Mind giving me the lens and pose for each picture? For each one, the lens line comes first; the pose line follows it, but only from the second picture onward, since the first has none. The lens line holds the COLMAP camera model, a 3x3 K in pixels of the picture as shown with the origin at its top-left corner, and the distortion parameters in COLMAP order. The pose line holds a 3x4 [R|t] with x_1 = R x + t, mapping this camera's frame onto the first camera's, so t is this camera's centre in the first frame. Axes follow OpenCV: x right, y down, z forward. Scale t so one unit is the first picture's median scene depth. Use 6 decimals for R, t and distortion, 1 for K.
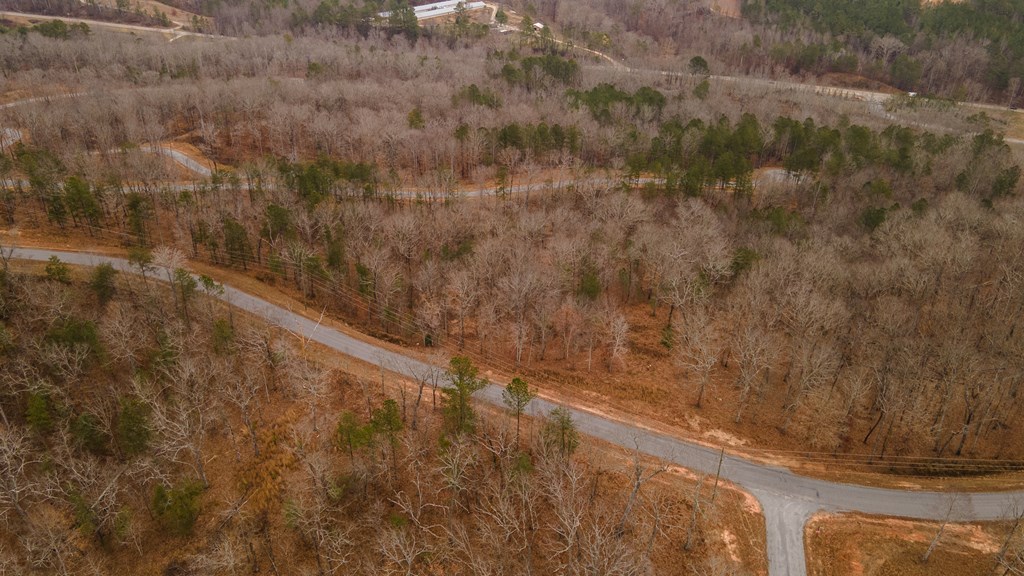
lens RADIAL K [[747.9, 0, 512.0], [0, 747.9, 288.0], [0, 0, 1]] dist [0.005882, 0.073576]
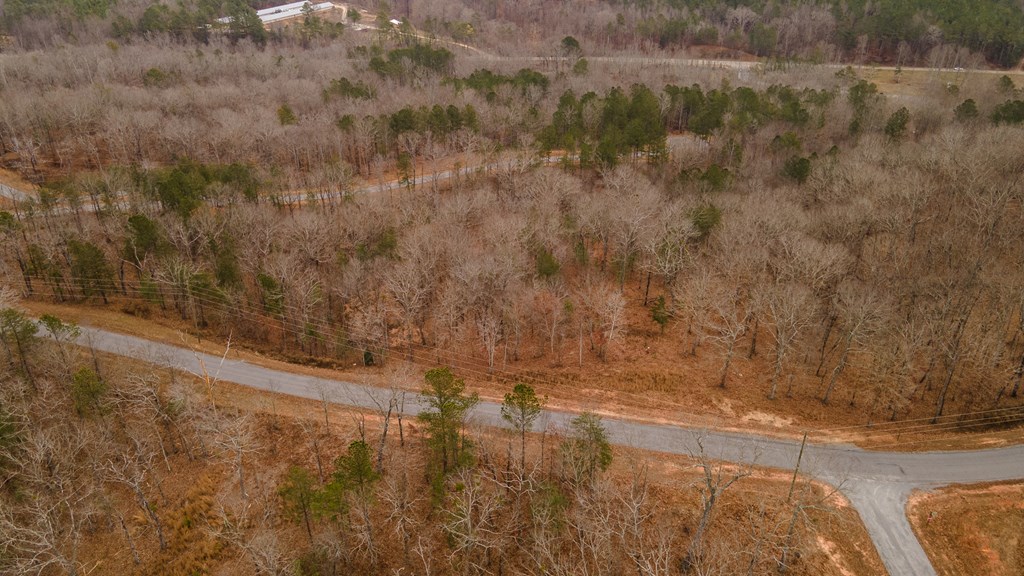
lens RADIAL K [[747.9, 0, 512.0], [0, 747.9, 288.0], [0, 0, 1]] dist [0.005882, 0.073576]
pose [[0.977405, -0.129500, 0.167063, -0.074915], [0.131604, 0.991301, -0.001541, 0.015623], [-0.165410, 0.023492, 0.985945, 0.166268]]
